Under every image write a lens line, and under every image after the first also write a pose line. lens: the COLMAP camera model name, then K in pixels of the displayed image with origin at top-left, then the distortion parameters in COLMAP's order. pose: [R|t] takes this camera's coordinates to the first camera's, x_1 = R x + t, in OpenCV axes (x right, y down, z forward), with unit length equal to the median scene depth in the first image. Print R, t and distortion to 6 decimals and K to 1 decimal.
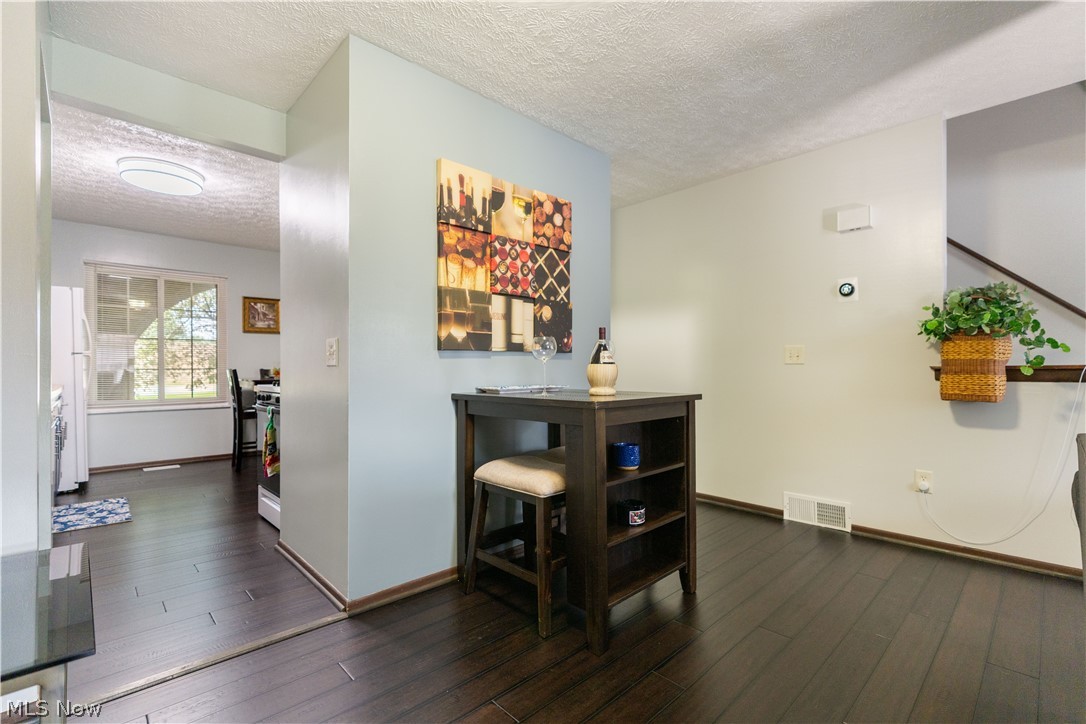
lens RADIAL K [[490.1, 0, 546.4], [0, 490.1, 366.3], [0, 0, 1]] dist [-0.003744, -0.000120]
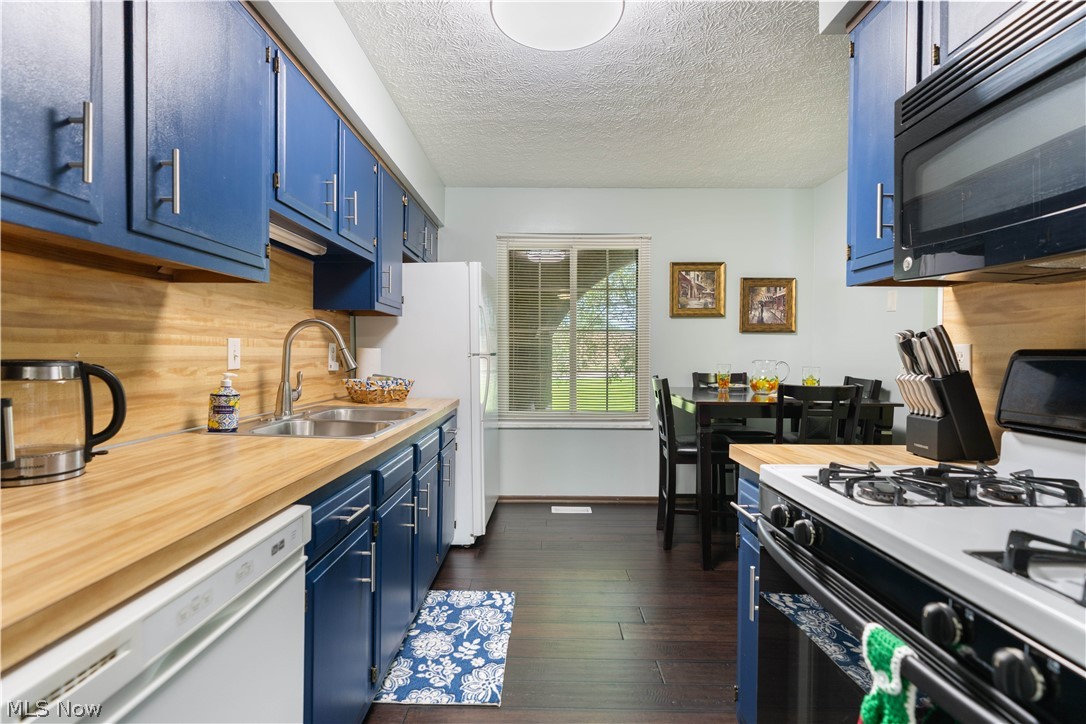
lens RADIAL K [[490.1, 0, 543.0], [0, 490.1, 359.2], [0, 0, 1]] dist [-0.003744, -0.000120]
pose [[0.722487, 0.015738, -0.691205, -0.285534], [-0.003816, 0.999816, 0.018777, -0.023954], [0.691374, -0.010929, 0.722414, 0.400642]]
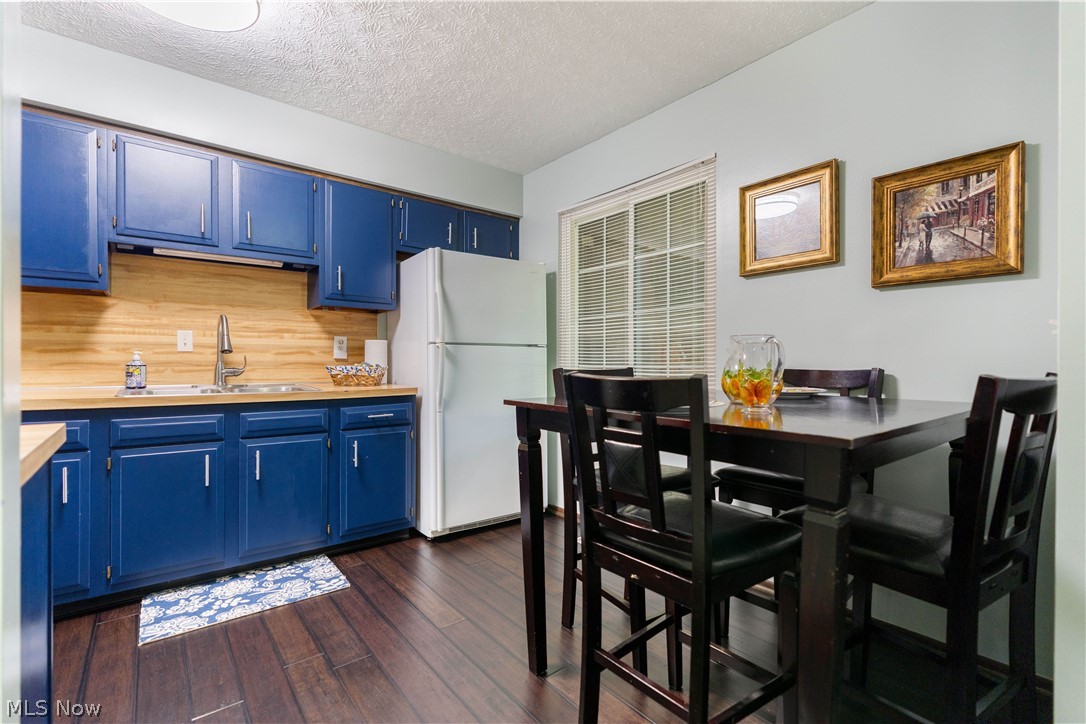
lens RADIAL K [[490.1, 0, 546.8], [0, 490.1, 362.7], [0, 0, 1]] dist [-0.003744, -0.000120]
pose [[-0.074832, 0.004115, -0.997188, -0.202948], [0.004774, 0.999982, 0.003768, -0.000291], [0.997185, -0.004478, -0.074850, 0.867811]]
